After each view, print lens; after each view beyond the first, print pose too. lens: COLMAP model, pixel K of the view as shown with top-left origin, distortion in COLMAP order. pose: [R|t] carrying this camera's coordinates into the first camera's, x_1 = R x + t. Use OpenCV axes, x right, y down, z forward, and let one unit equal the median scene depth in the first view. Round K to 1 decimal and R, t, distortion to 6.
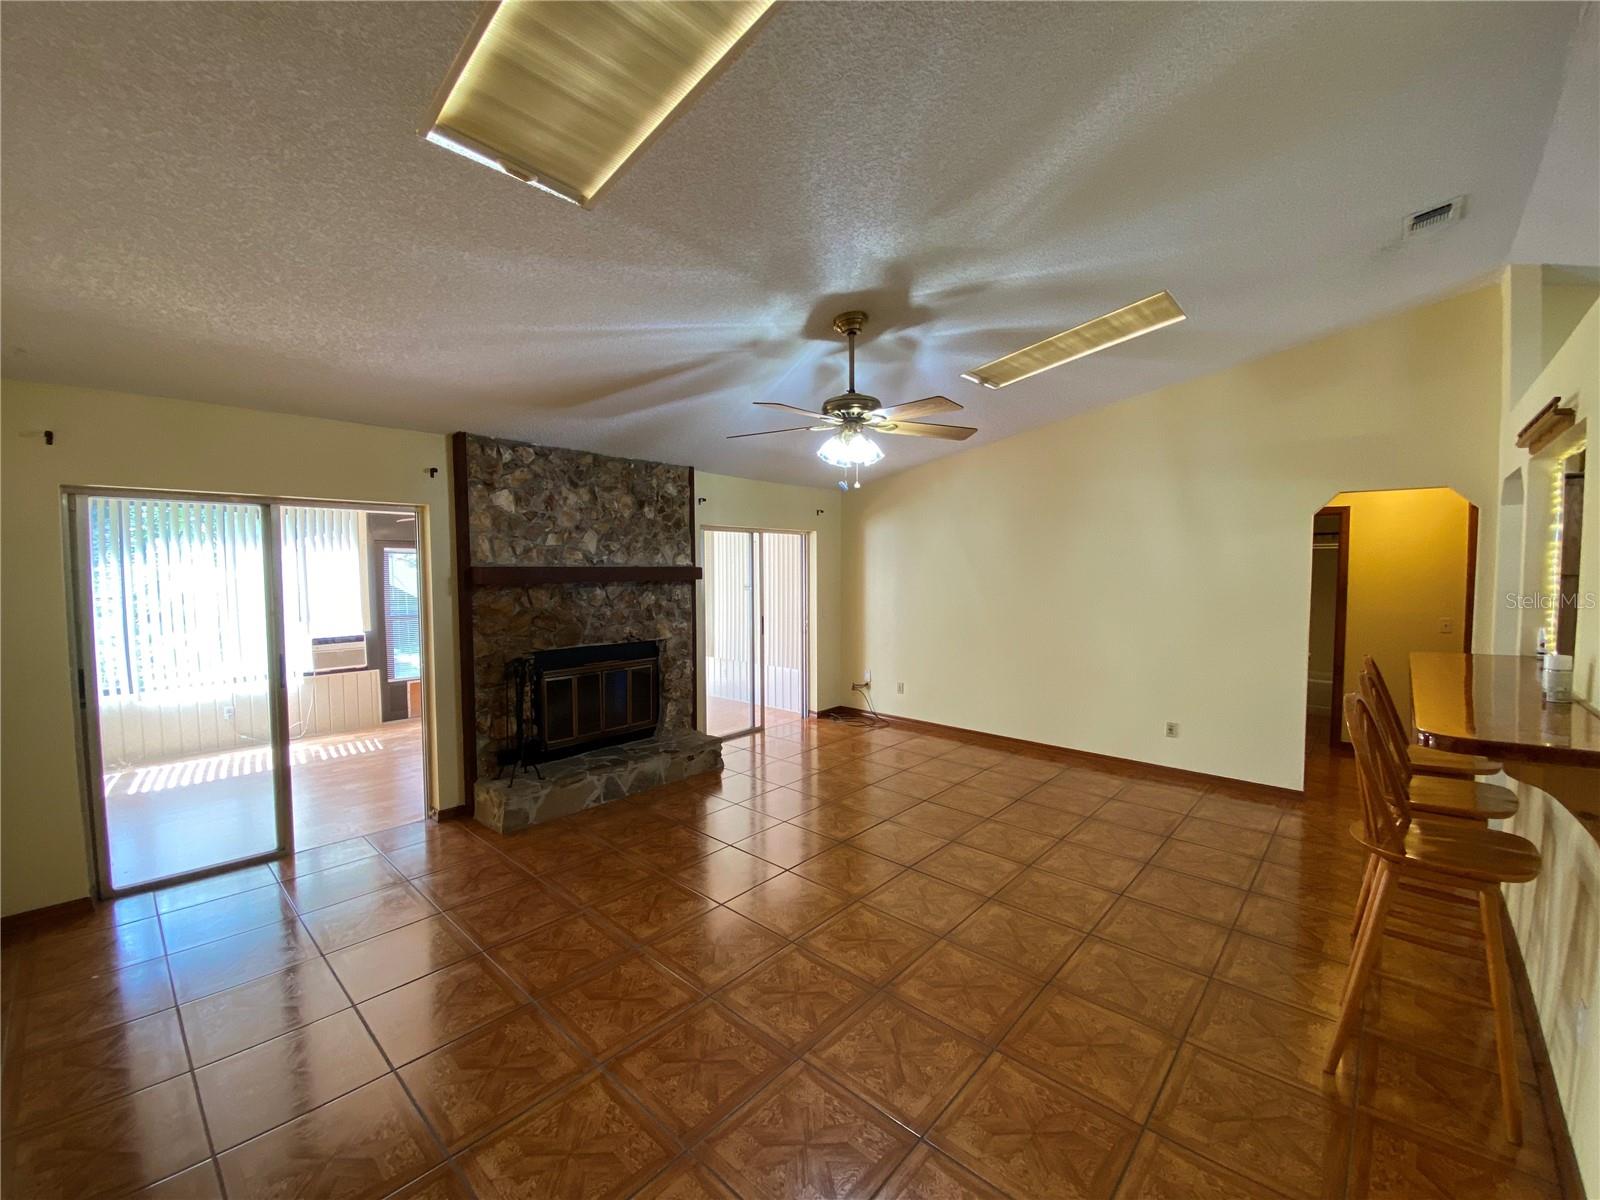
lens RADIAL K [[643.8, 0, 800.0], [0, 643.8, 600.0], [0, 0, 1]] dist [0.019981, -0.019971]
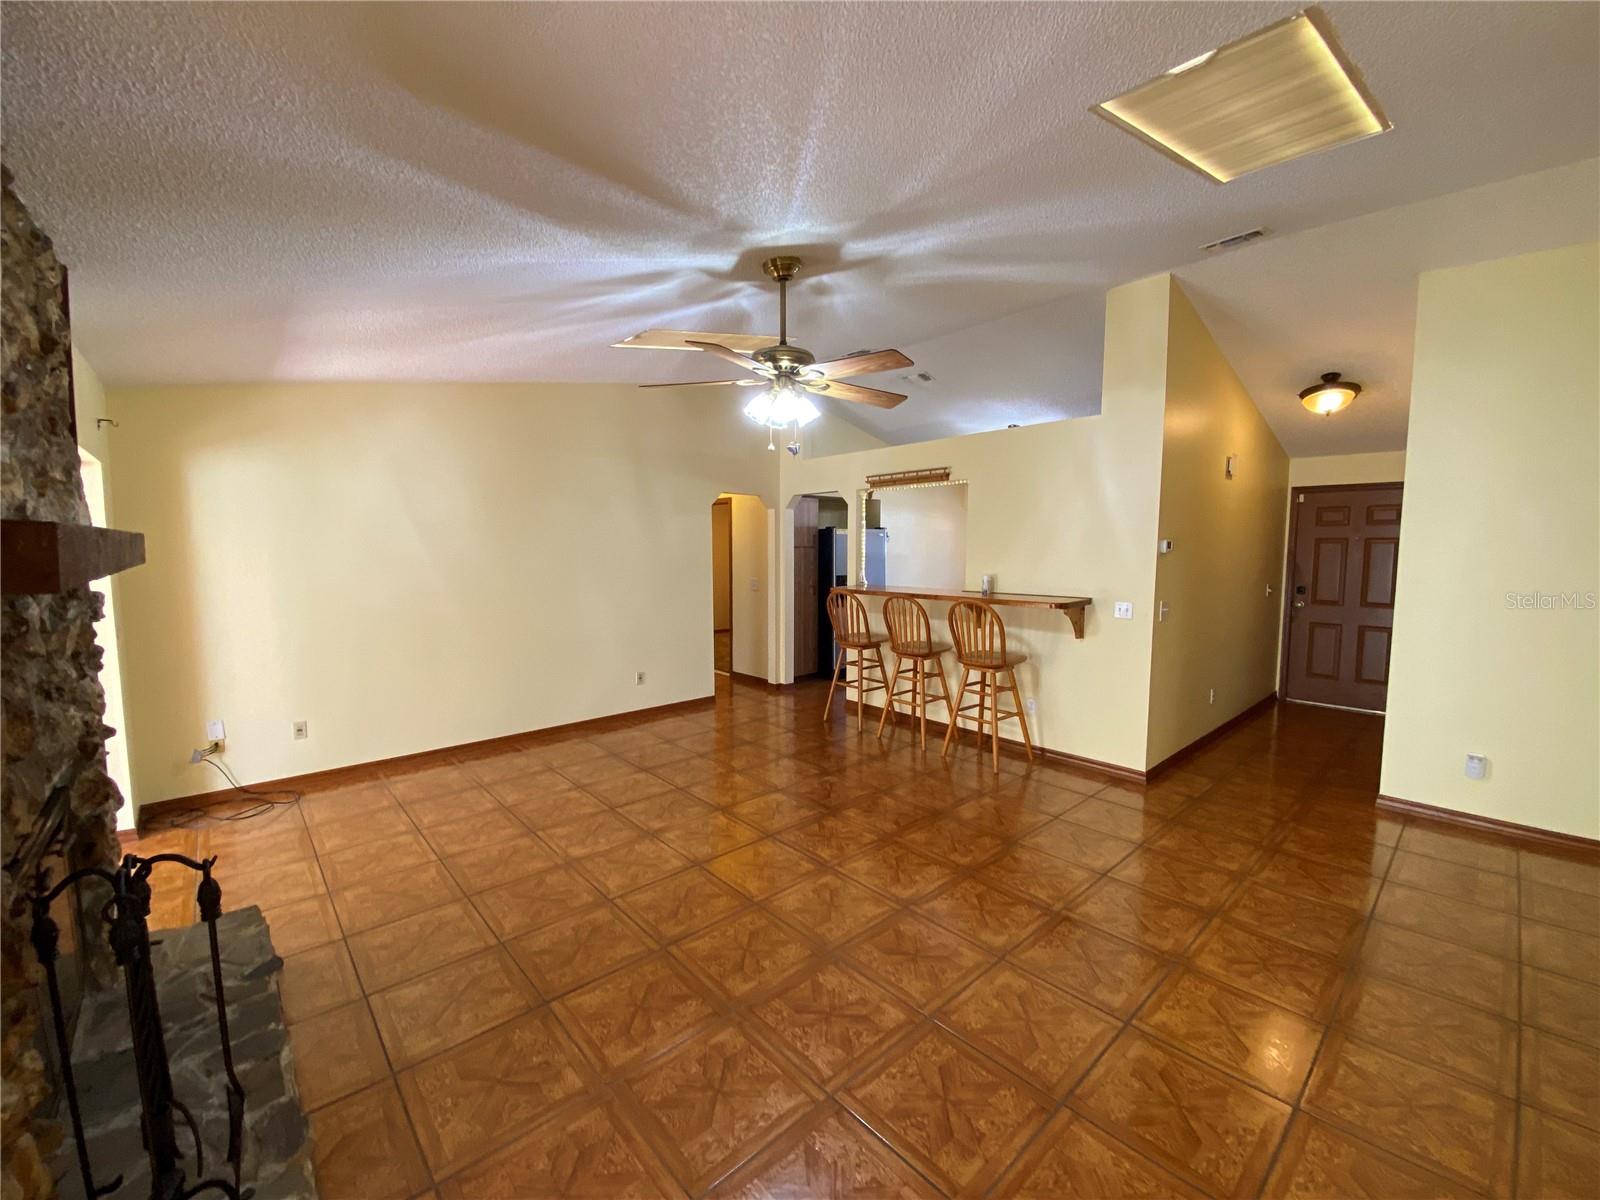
lens RADIAL K [[643.8, 0, 800.0], [0, 643.8, 600.0], [0, 0, 1]] dist [0.019981, -0.019971]
pose [[0.108074, -0.091146, 0.989956, -0.596896], [0.056800, 0.994728, 0.085385, -0.027003], [-0.992519, 0.047002, 0.112681, 0.621034]]
